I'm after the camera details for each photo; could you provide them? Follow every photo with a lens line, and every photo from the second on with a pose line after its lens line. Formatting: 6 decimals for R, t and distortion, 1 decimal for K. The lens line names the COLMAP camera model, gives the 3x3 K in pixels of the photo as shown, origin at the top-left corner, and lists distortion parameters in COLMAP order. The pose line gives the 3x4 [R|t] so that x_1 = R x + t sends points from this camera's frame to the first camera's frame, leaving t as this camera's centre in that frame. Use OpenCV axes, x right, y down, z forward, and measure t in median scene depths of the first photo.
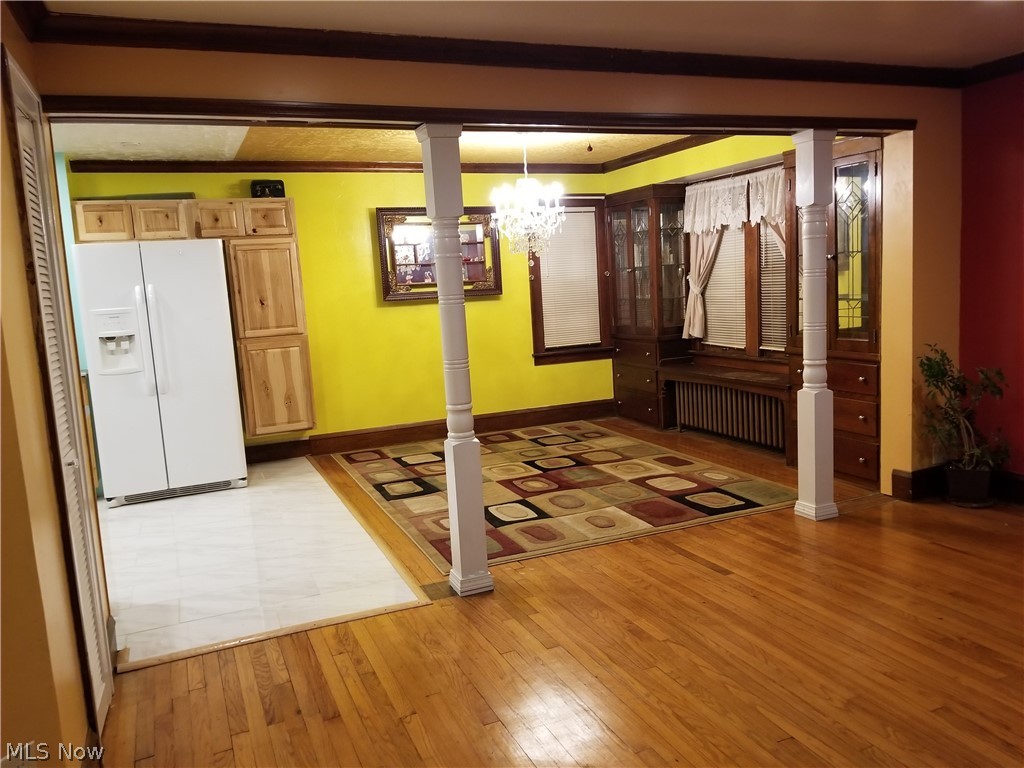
lens RADIAL K [[800.8, 0, 512.8], [0, 800.8, 384.5], [0, 0, 1]] dist [0.043080, -0.056102]
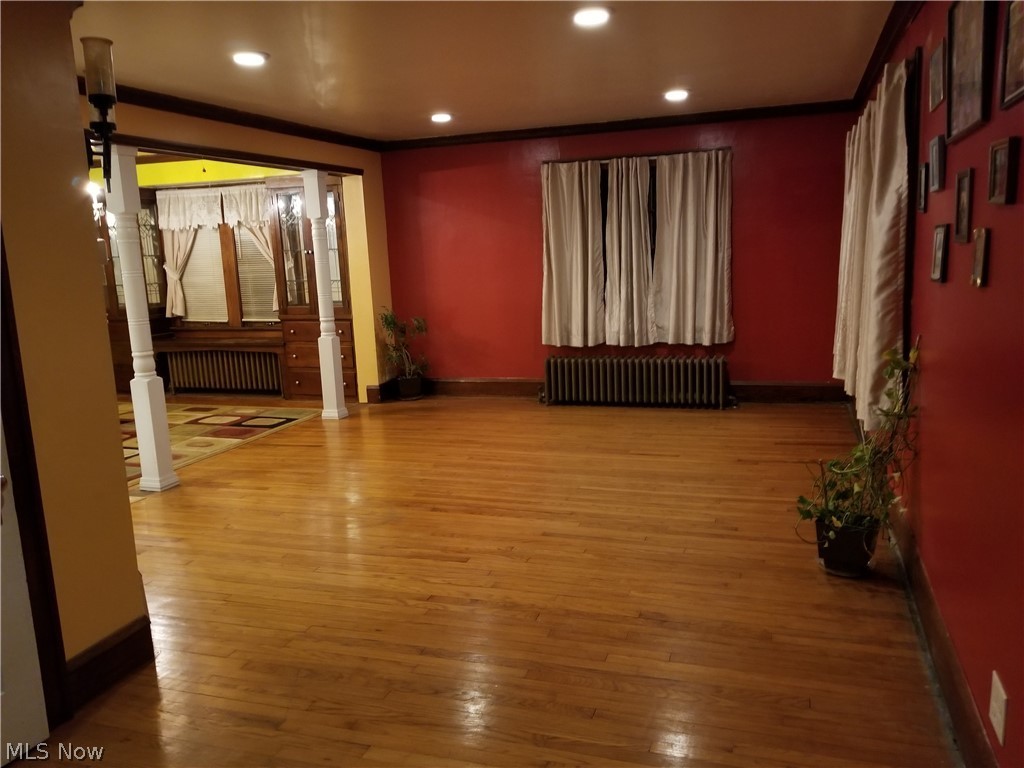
lens RADIAL K [[800.8, 0, 516.1], [0, 800.8, 387.2], [0, 0, 1]] dist [0.043080, -0.056102]
pose [[0.669480, -0.096664, 0.736514, -0.379178], [0.095756, 0.994455, 0.043478, 0.050049], [-0.736632, 0.041418, 0.675024, -0.222189]]
